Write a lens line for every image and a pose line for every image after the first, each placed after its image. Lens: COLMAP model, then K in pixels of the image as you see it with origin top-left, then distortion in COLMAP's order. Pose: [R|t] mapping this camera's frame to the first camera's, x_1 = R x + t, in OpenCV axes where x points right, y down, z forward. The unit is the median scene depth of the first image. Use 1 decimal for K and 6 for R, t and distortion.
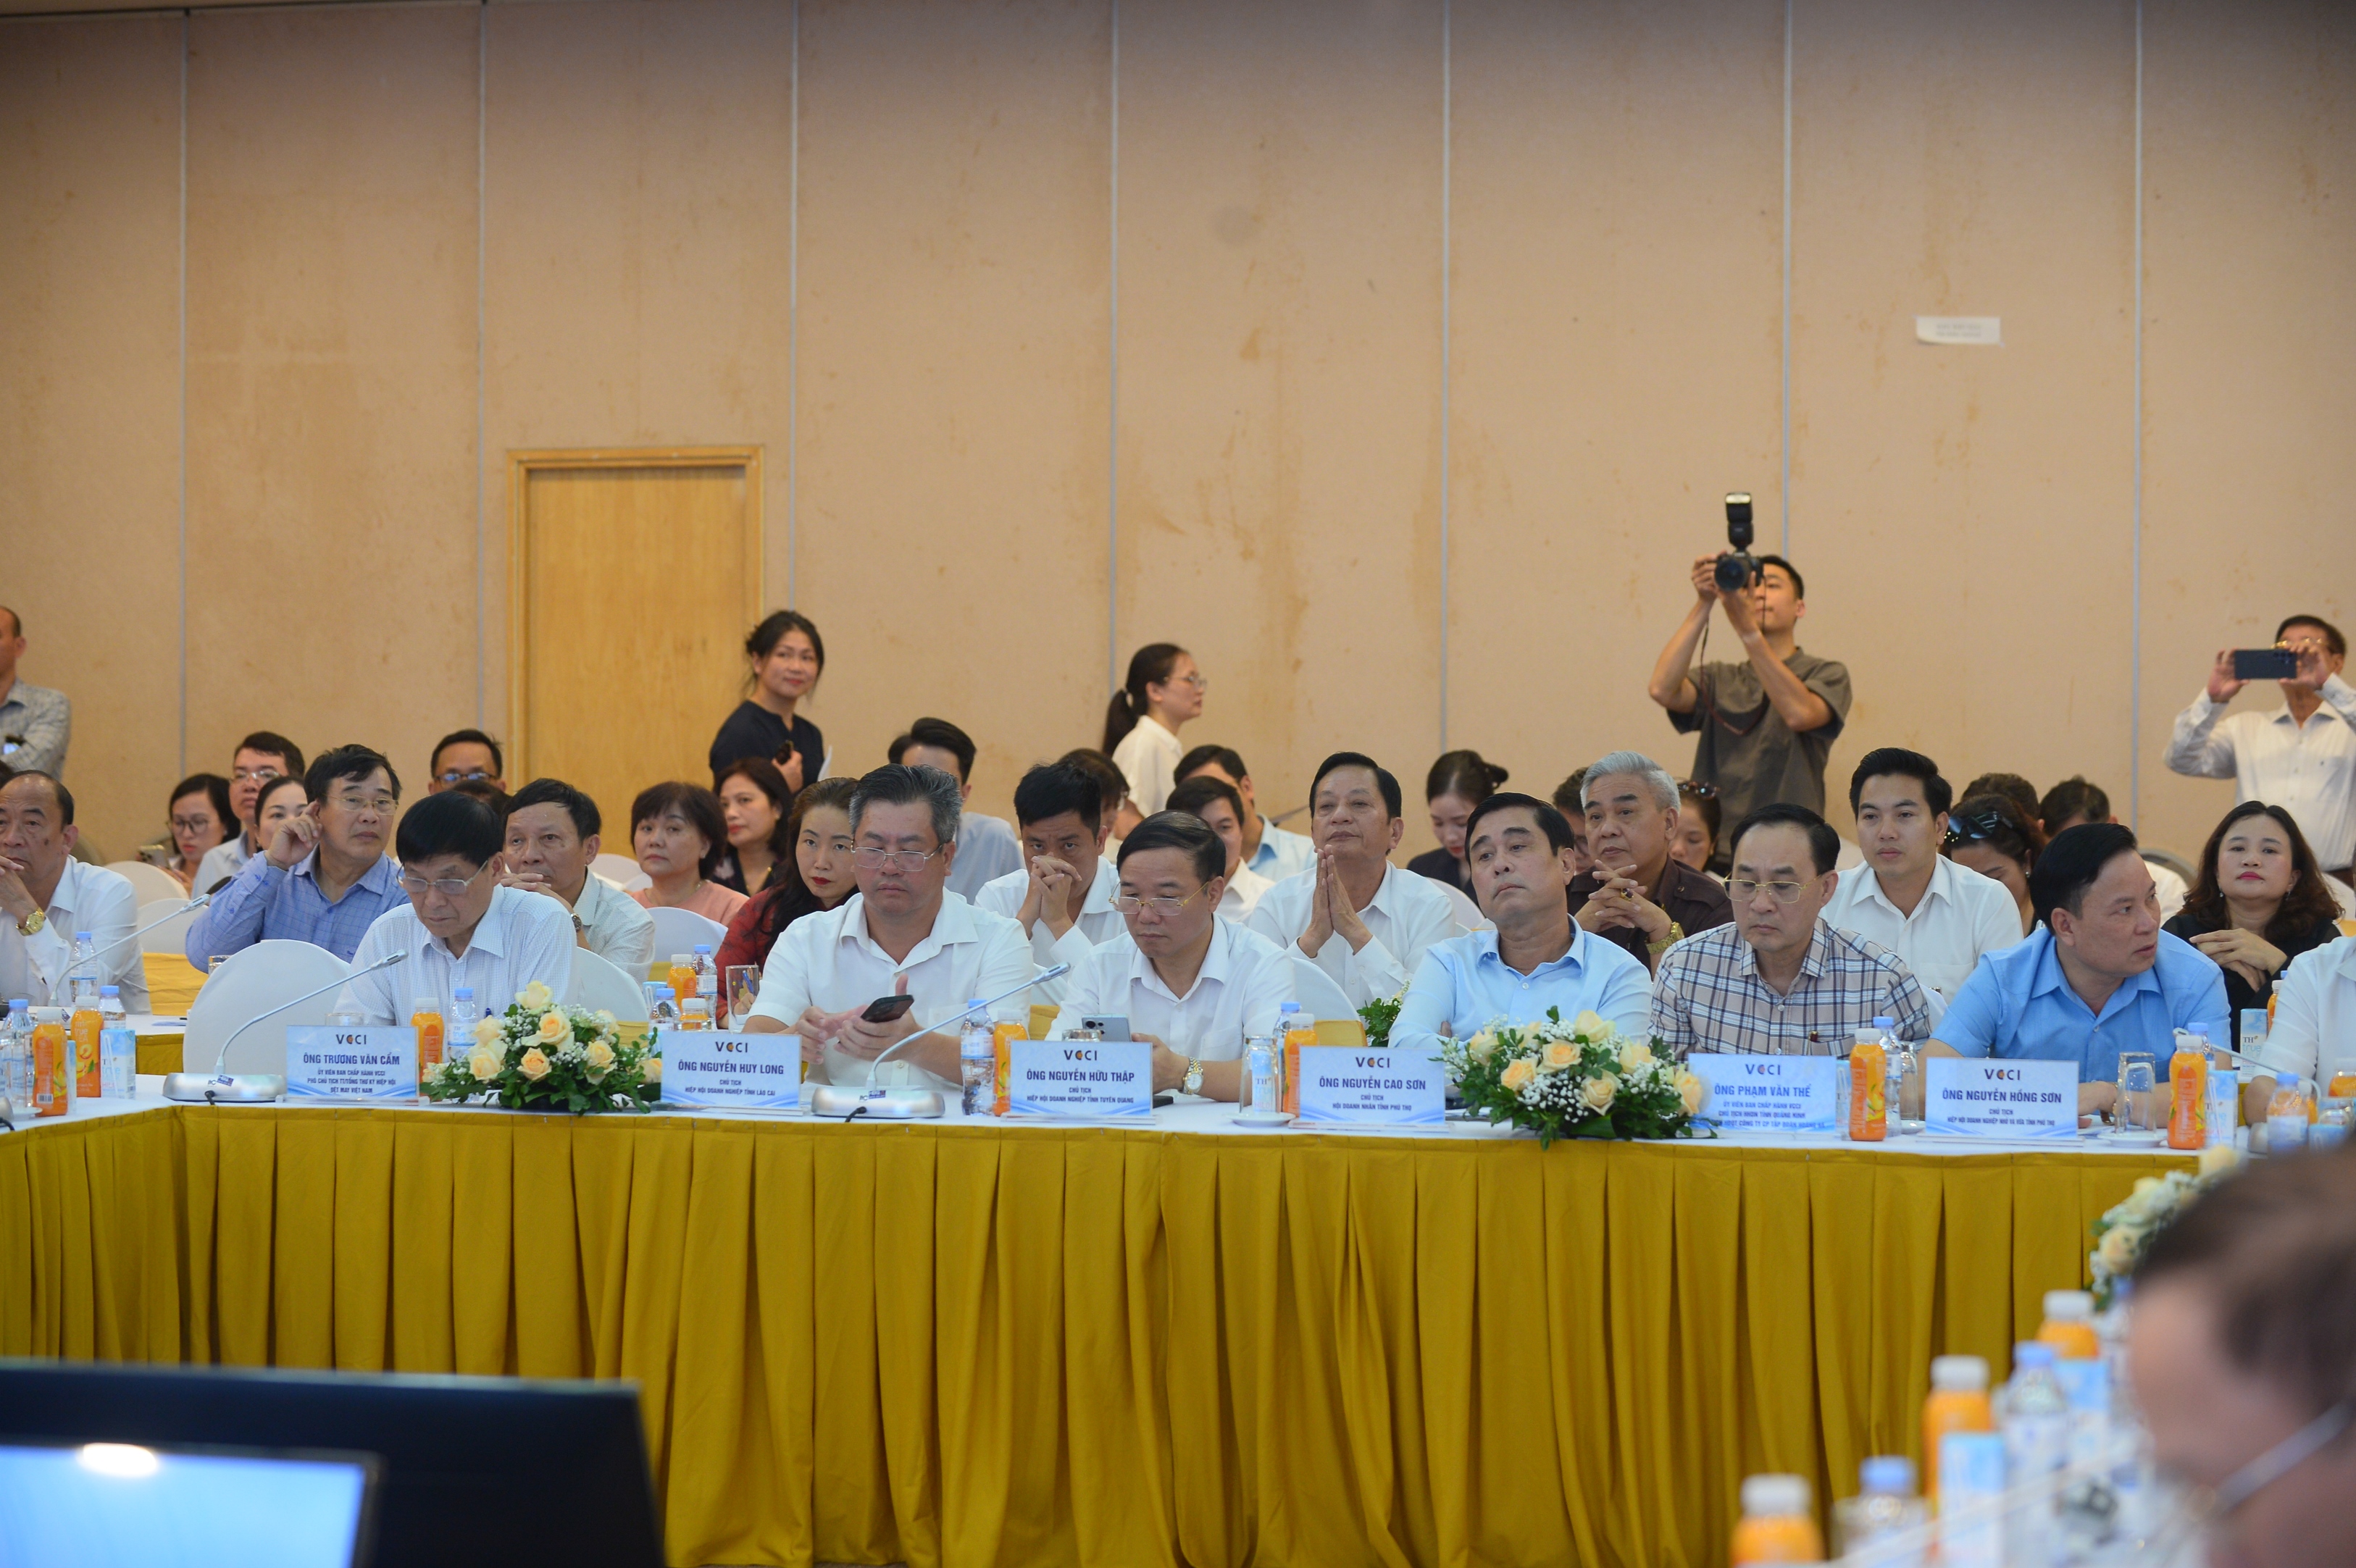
lens RADIAL K [[6348.6, 0, 1177.1], [0, 6348.6, 779.8], [0, 0, 1]] dist [-0.094241, 0.000000]
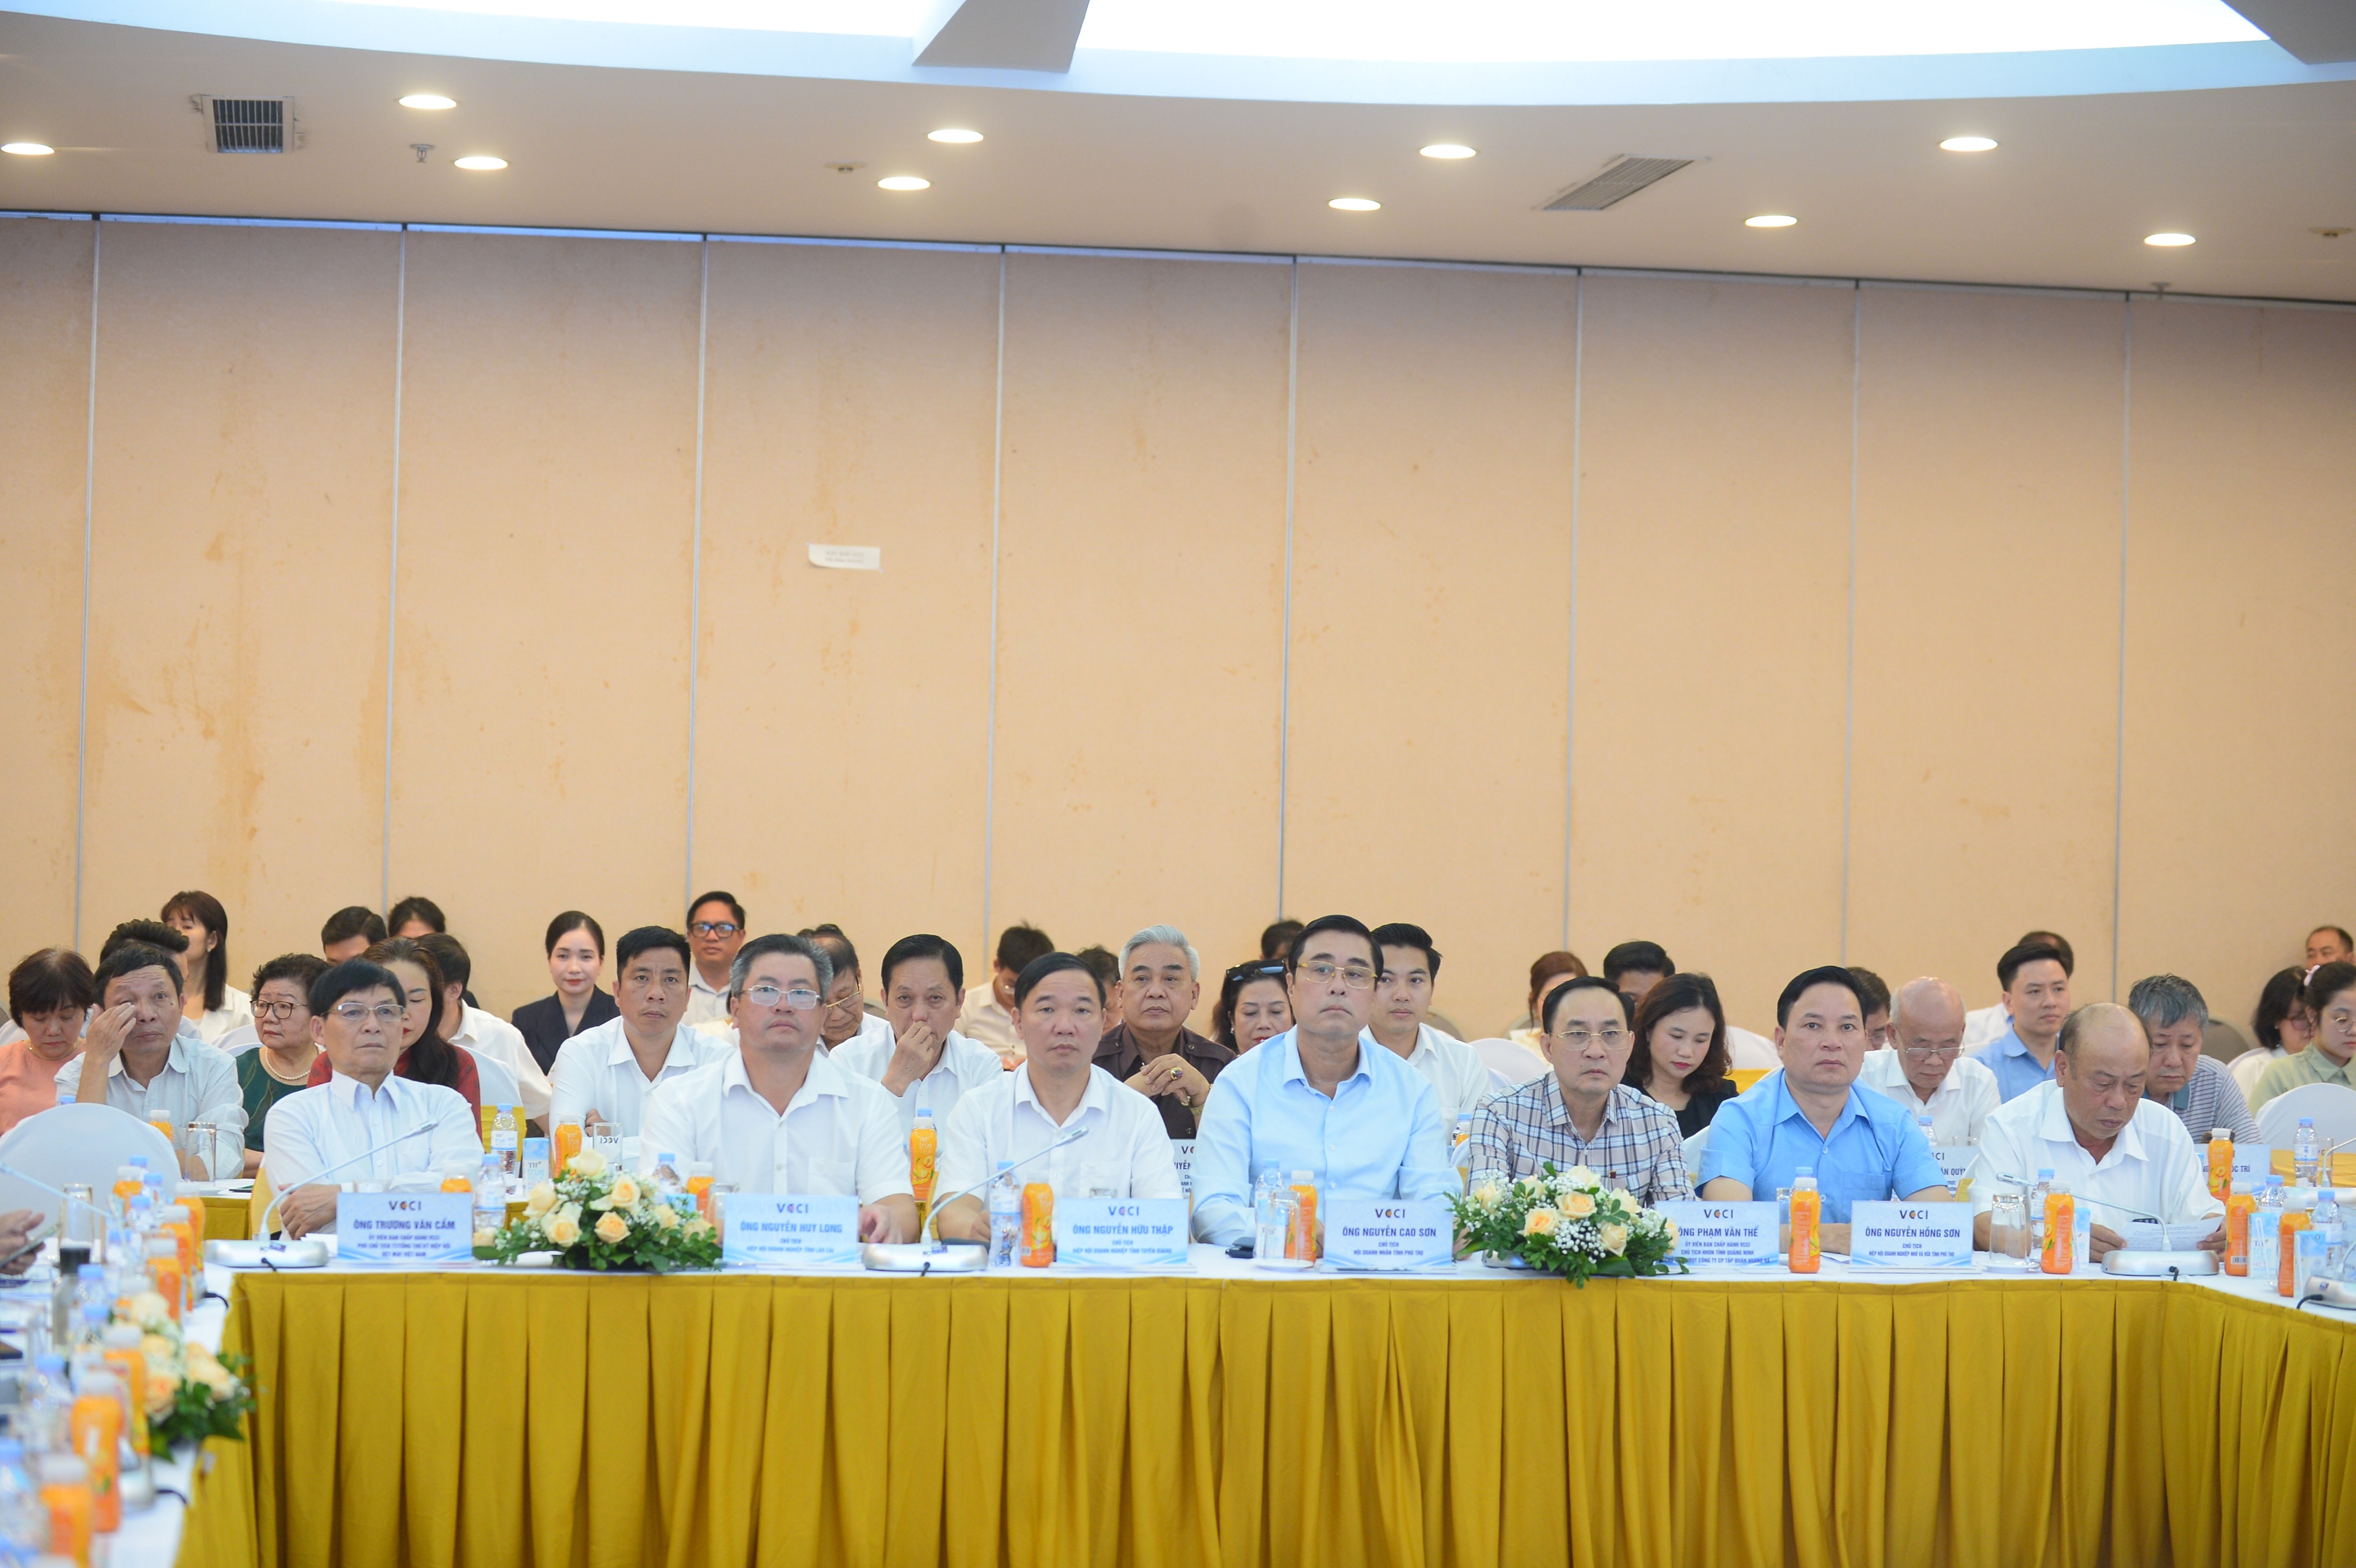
lens RADIAL K [[5150.6, 0, 1178.4], [0, 5150.6, 790.2], [0, 0, 1]] dist [-0.101692, 0.000000]
pose [[0.902202, 0.016884, 0.430983, -0.386305], [-0.007080, 0.999679, -0.024342, -0.007843], [-0.431255, 0.018910, 0.902032, 0.183428]]
